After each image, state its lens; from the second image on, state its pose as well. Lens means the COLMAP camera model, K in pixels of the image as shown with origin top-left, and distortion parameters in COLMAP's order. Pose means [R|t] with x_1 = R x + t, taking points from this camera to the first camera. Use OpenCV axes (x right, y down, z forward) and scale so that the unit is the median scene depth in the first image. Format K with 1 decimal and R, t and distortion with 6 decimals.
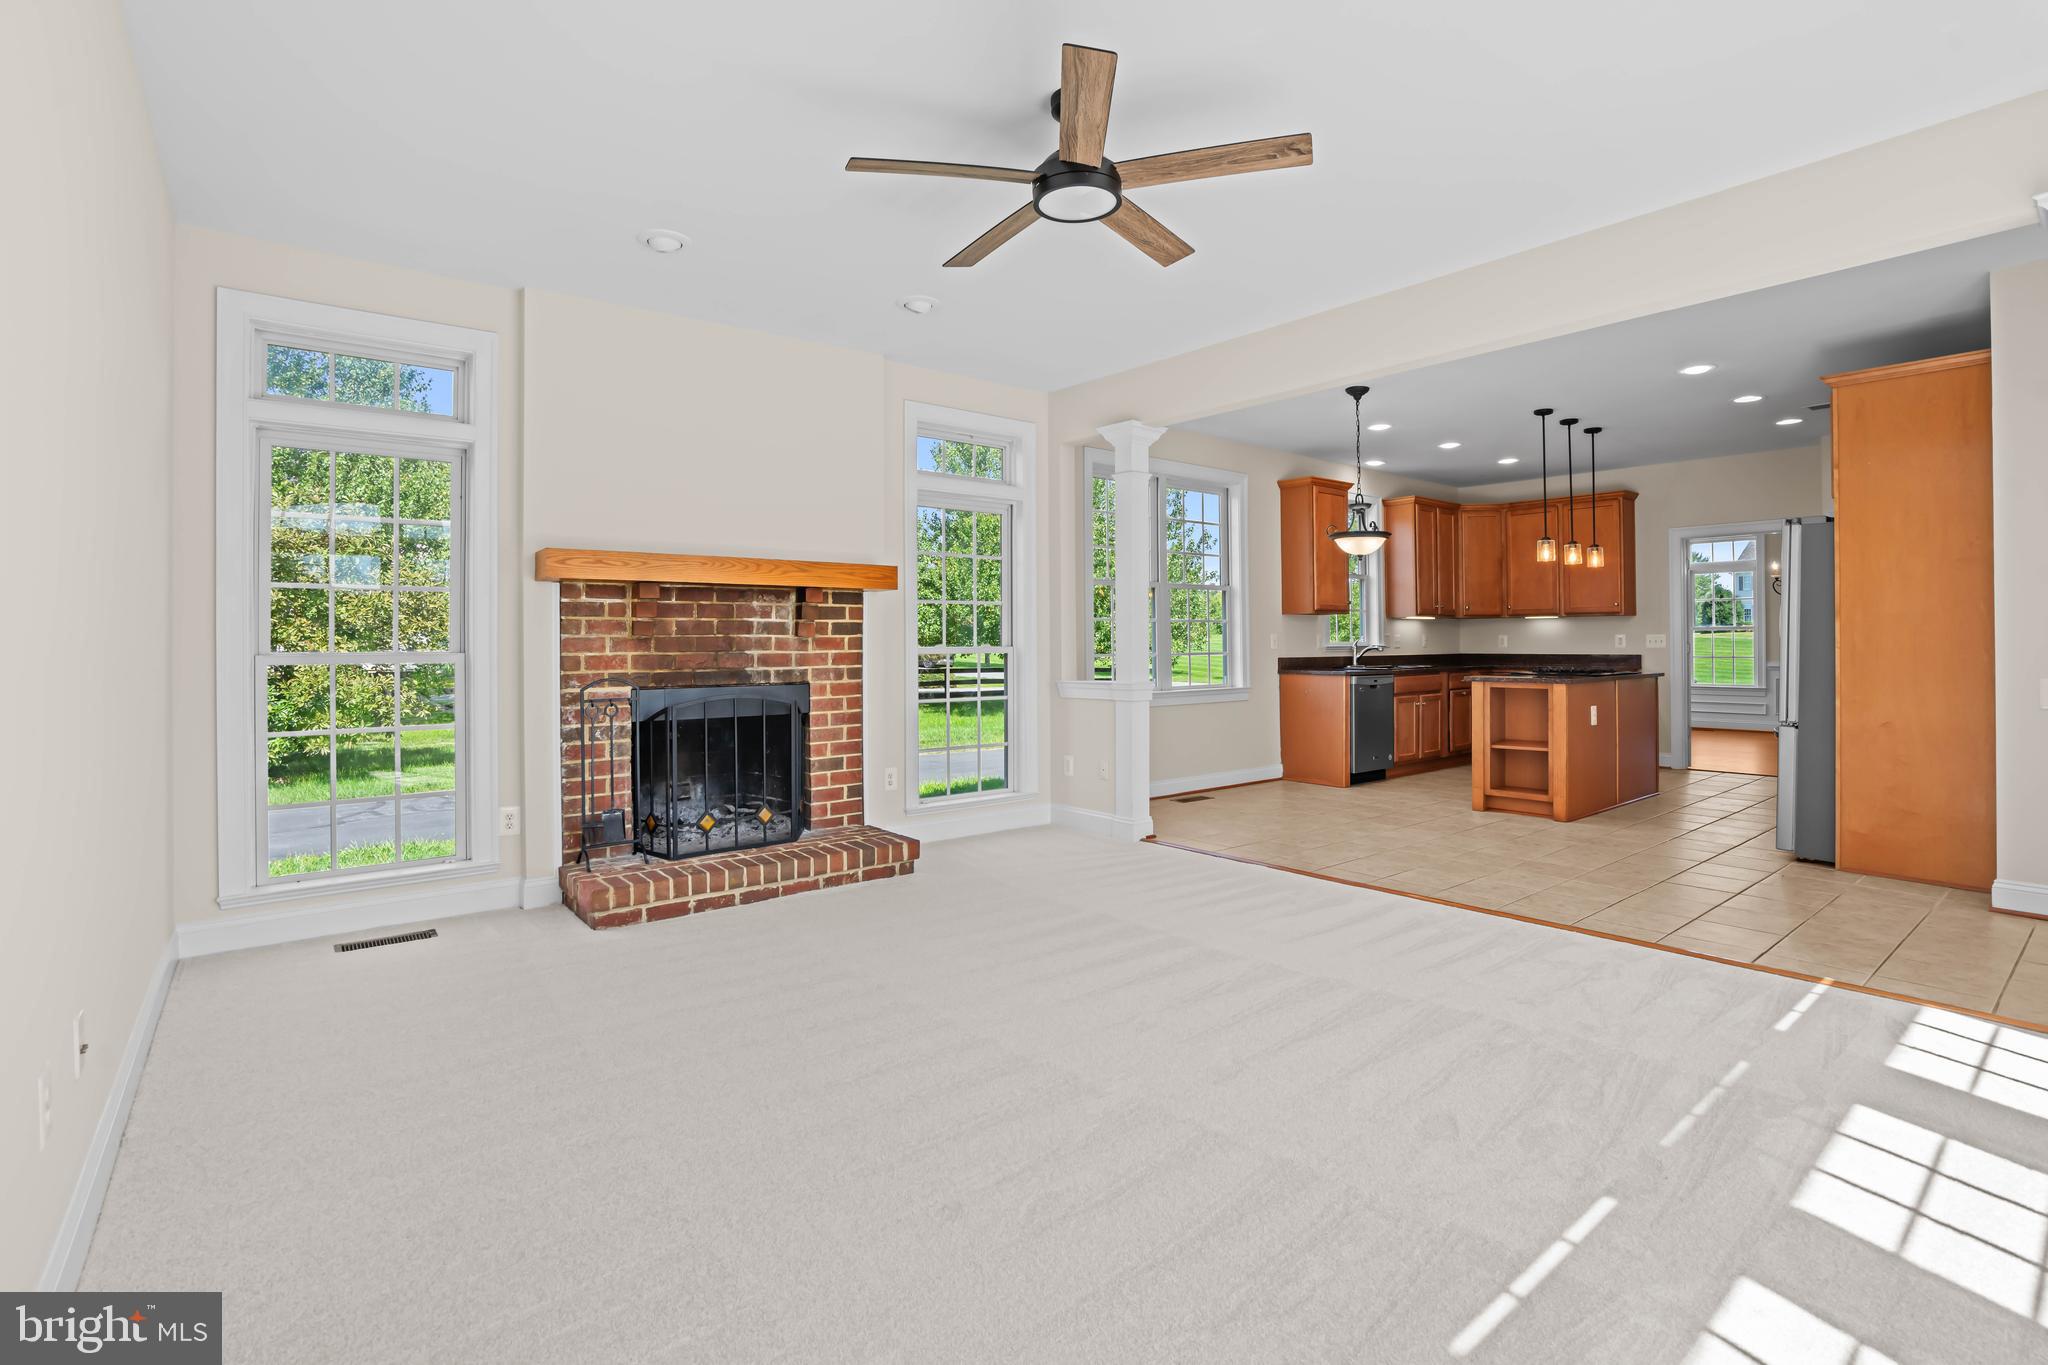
lens RADIAL K [[948.3, 0, 1026.9], [0, 948.3, 659.9], [0, 0, 1]] dist [-0.062867, 0.023831]
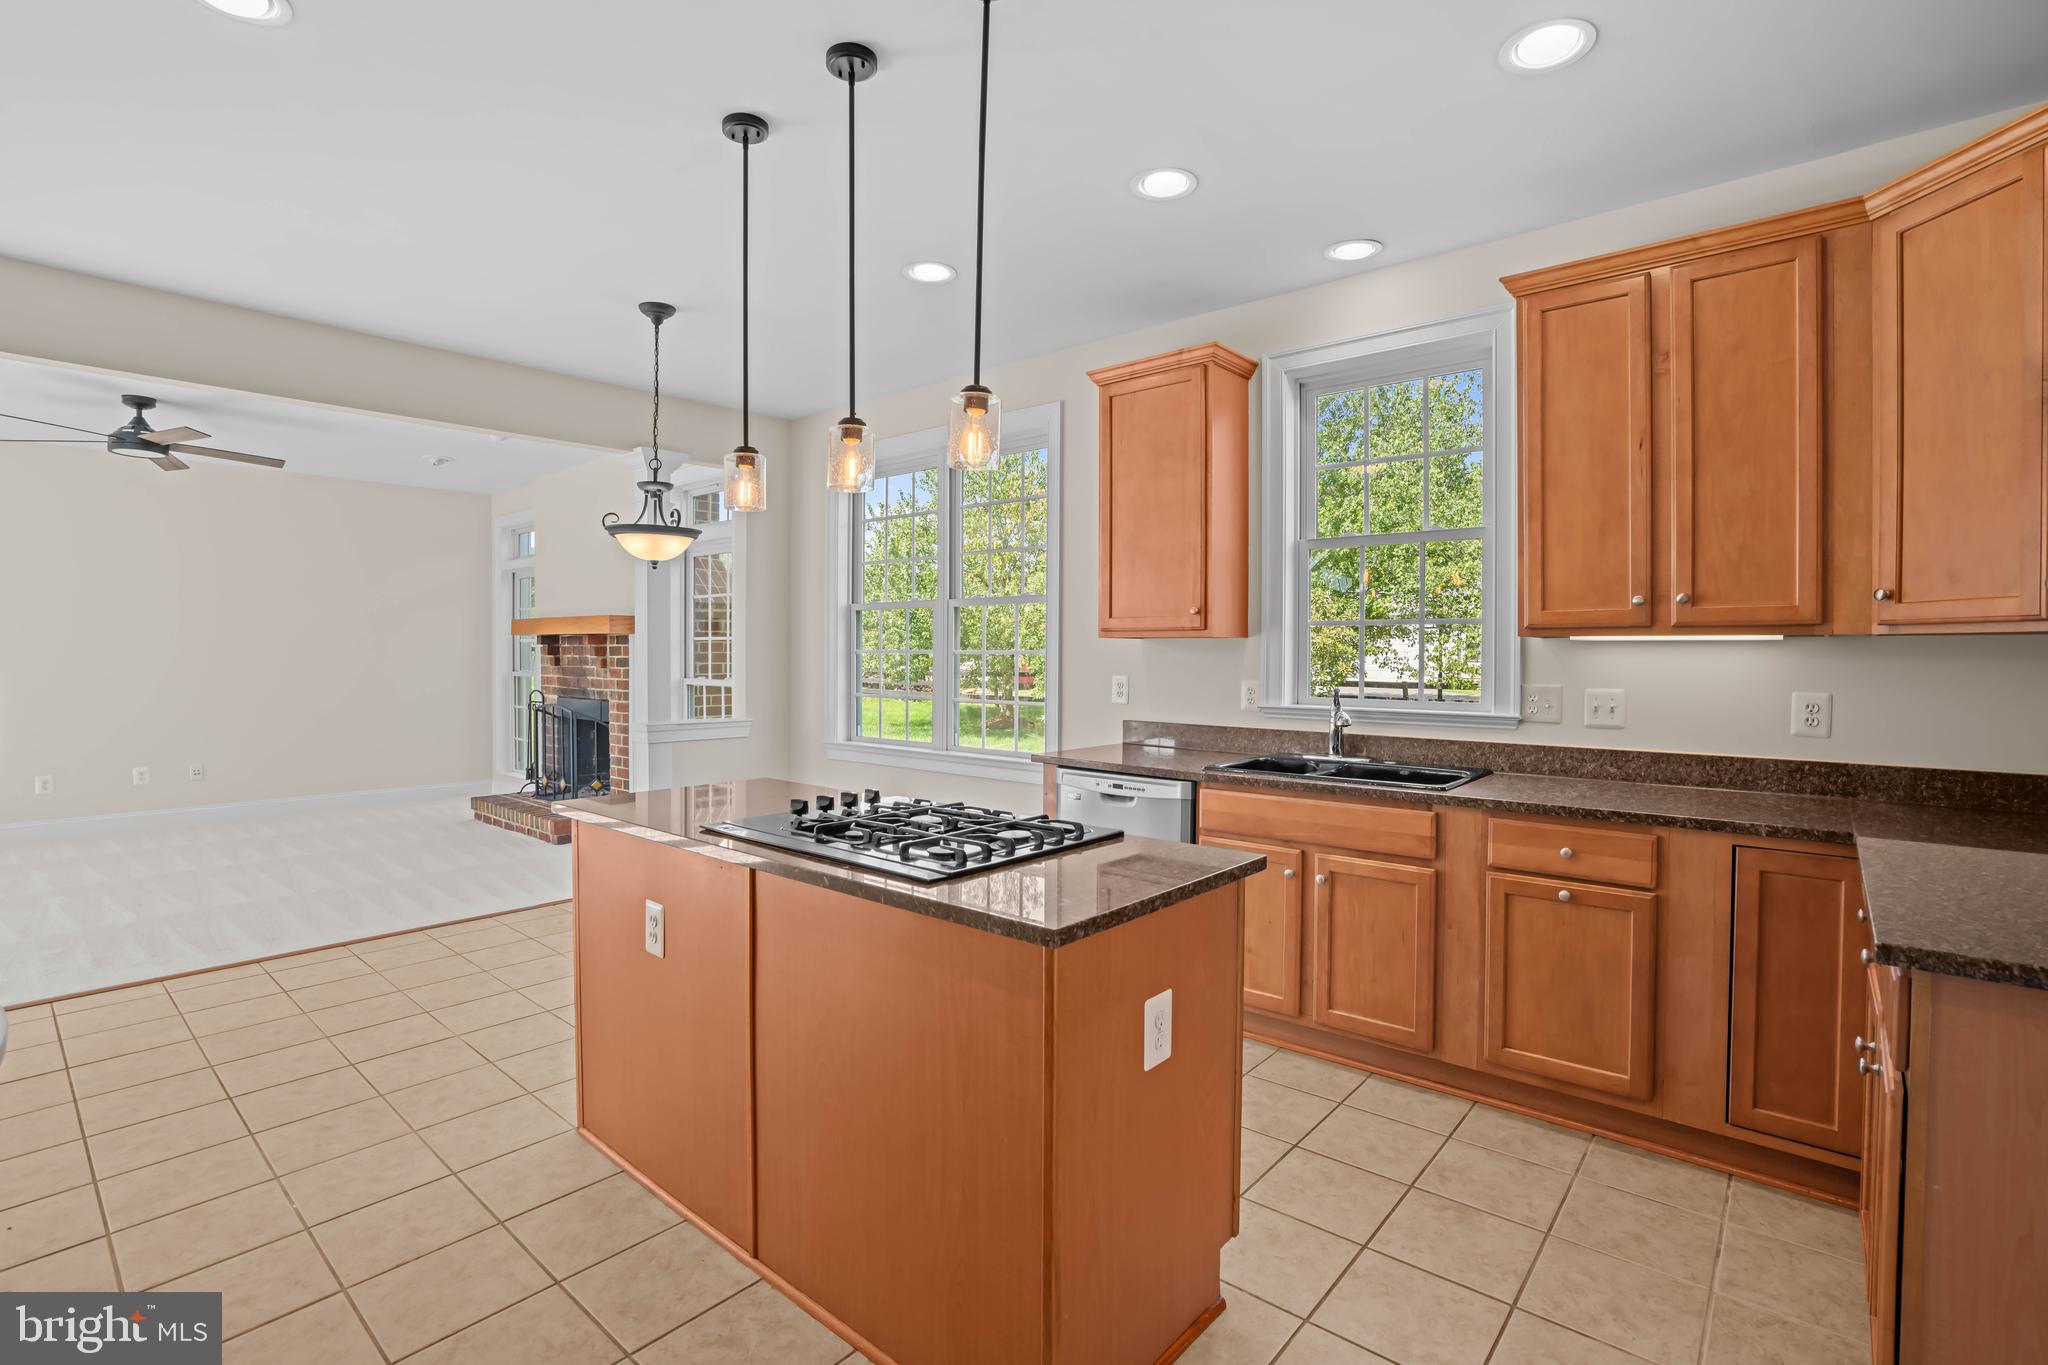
lens RADIAL K [[948.3, 0, 1026.9], [0, 948.3, 659.9], [0, 0, 1]] dist [-0.062867, 0.023831]
pose [[0.188423, 0.016277, -0.981953, 1.264100], [-0.020947, 0.999702, 0.012552, -0.067581], [0.981865, 0.018204, 0.188708, 1.354250]]
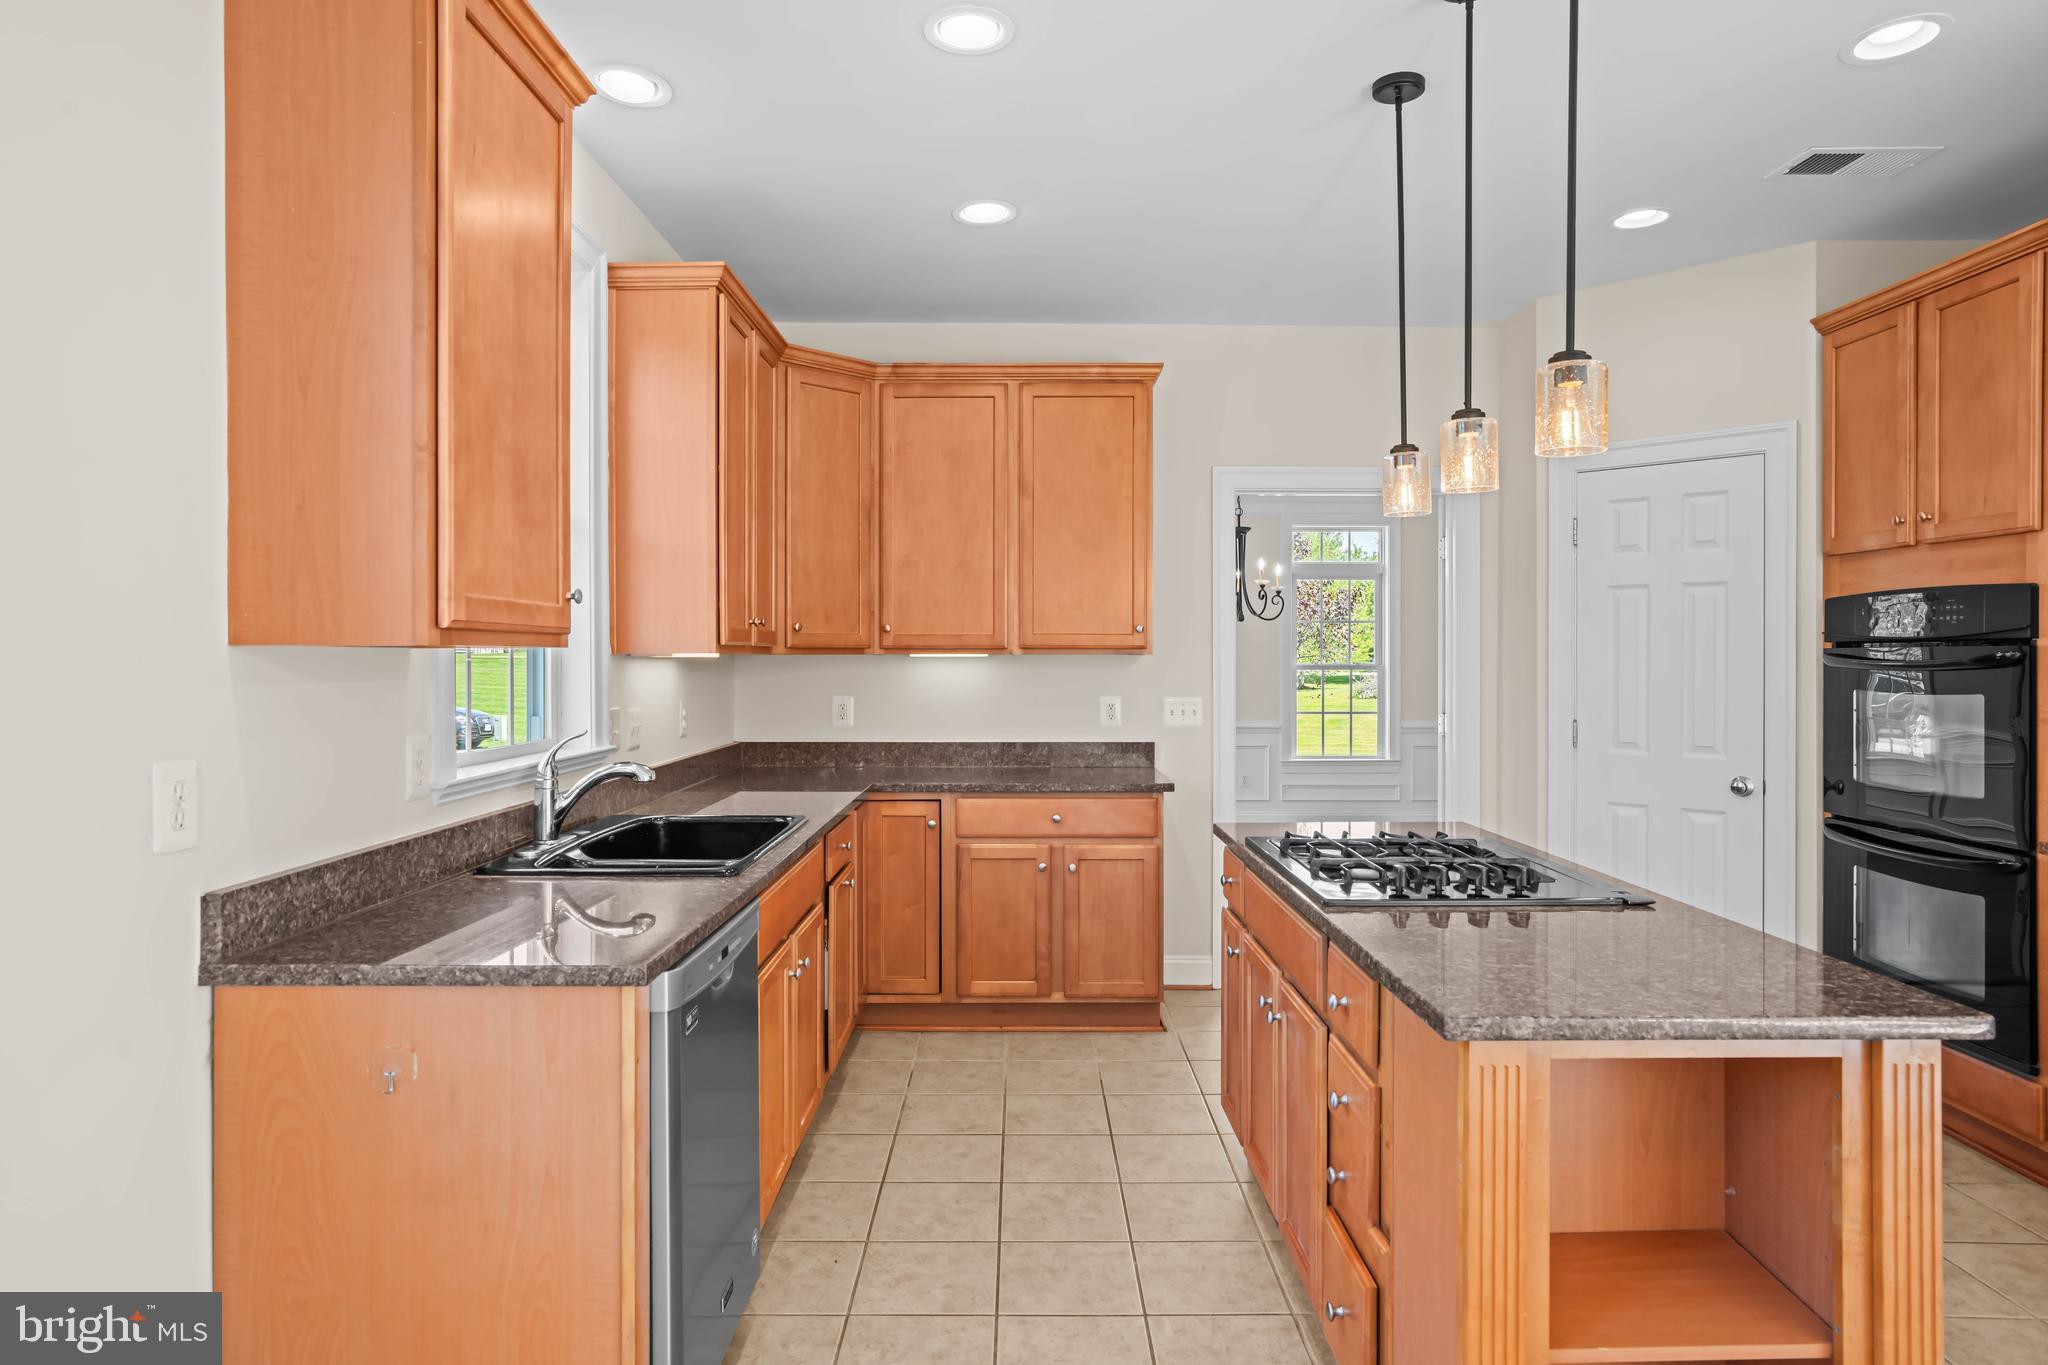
lens RADIAL K [[1159.3, 0, 1025.9], [0, 1159.3, 662.6], [0, 0, 1]] dist [0.000585, 0.000326]
pose [[0.625508, 0.004612, 0.780204, 0.312624], [0.008466, 0.999884, -0.012699, -0.065355], [-0.780171, 0.014549, 0.625397, 1.200308]]
